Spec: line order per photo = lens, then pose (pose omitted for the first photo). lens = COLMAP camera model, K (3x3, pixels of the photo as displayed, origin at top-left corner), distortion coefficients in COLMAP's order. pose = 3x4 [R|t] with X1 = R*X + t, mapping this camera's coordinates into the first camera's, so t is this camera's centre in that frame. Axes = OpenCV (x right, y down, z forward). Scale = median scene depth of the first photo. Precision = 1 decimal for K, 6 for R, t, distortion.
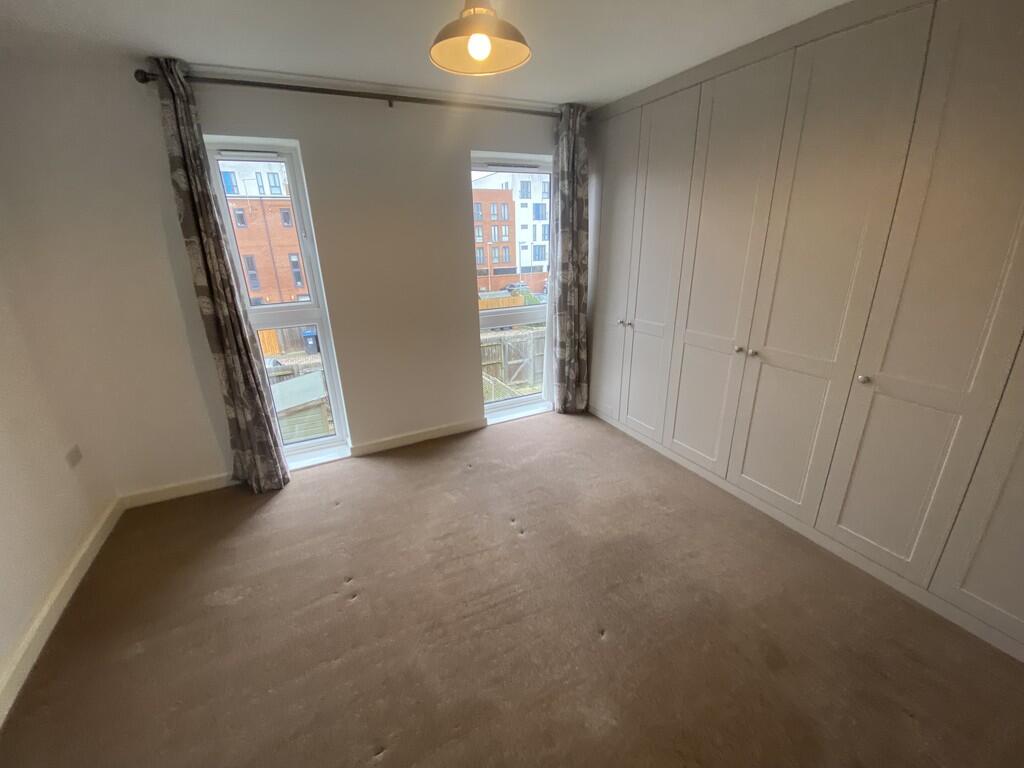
lens RADIAL K [[416.1, 0, 506.0], [0, 416.1, 374.3], [0, 0, 1]] dist [0.000572, -0.000008]
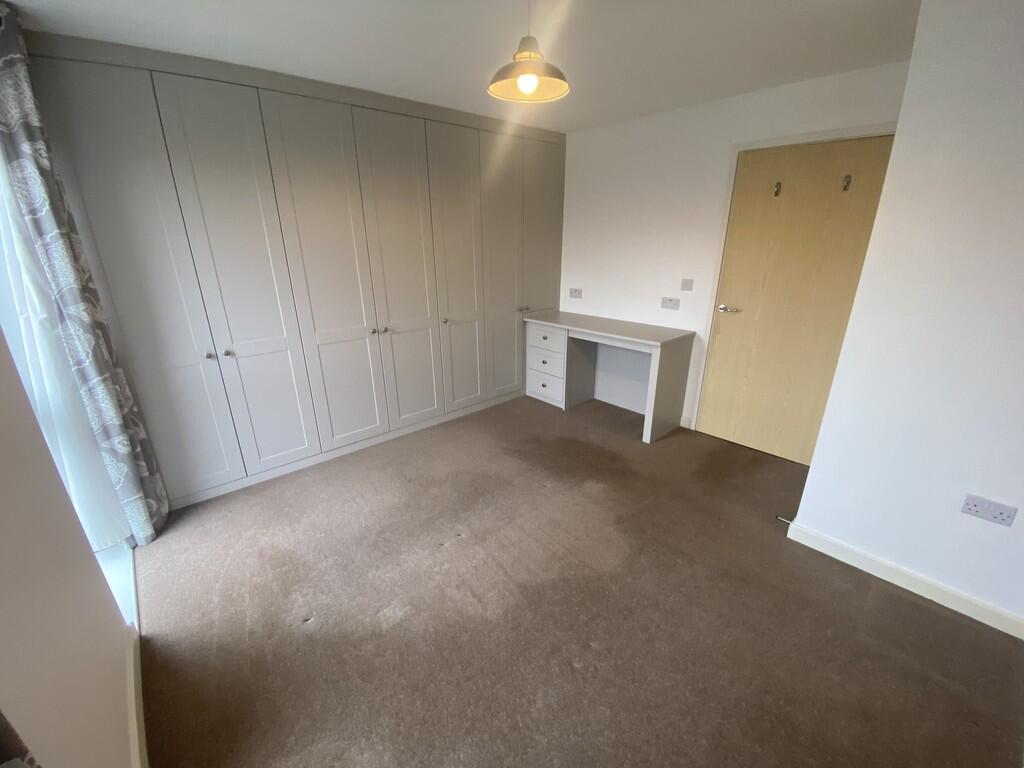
lens RADIAL K [[409.2, 0, 512.0], [0, 409.2, 384.0], [0, 0, 1]] dist [0.010966, -0.000073]
pose [[-0.277481, -0.289071, 0.916211, -0.668977], [0.307463, 0.876785, 0.369749, -0.220901], [-0.910204, 0.384300, -0.154412, 0.757612]]
